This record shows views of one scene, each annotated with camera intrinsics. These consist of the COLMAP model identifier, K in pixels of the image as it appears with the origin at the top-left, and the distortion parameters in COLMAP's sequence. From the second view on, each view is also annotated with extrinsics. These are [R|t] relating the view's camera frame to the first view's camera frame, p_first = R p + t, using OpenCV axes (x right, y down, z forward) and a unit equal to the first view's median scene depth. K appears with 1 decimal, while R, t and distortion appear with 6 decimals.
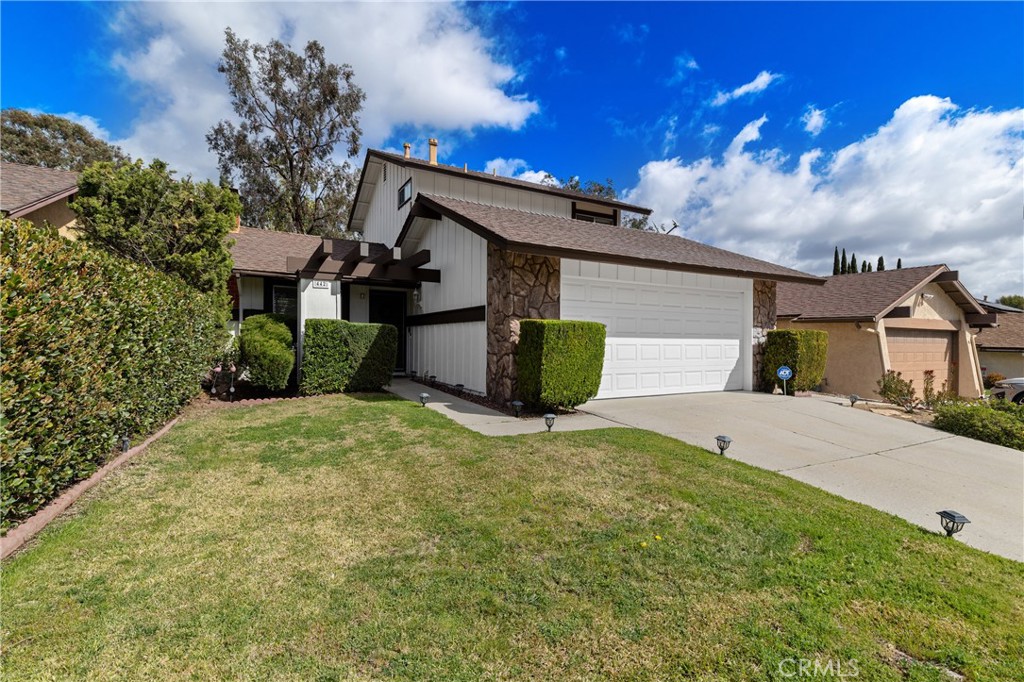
lens RADIAL K [[464.2, 0, 515.9], [0, 464.2, 336.0], [0, 0, 1]] dist [0.004977, -0.000535]
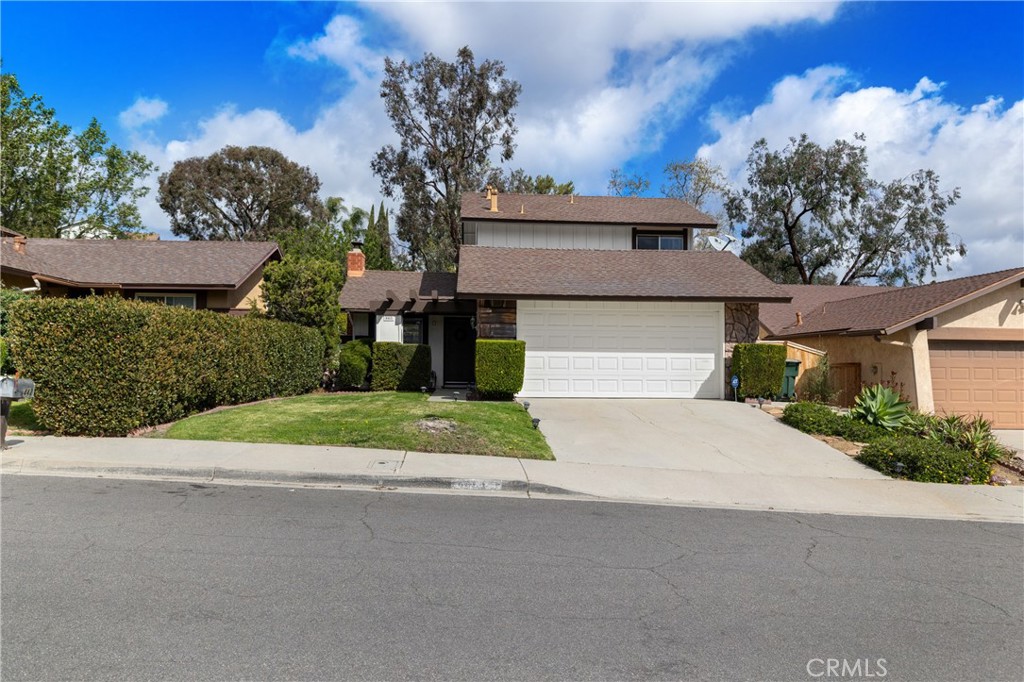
lens RADIAL K [[745.8, 0, 510.7], [0, 745.8, 344.9], [0, 0, 1]] dist [0.041292, 0.001736]
pose [[0.897048, -0.015863, -0.441648, 0.573314], [0.003272, 0.999567, -0.029258, 0.025955], [0.441921, 0.024801, 0.896711, -0.562306]]
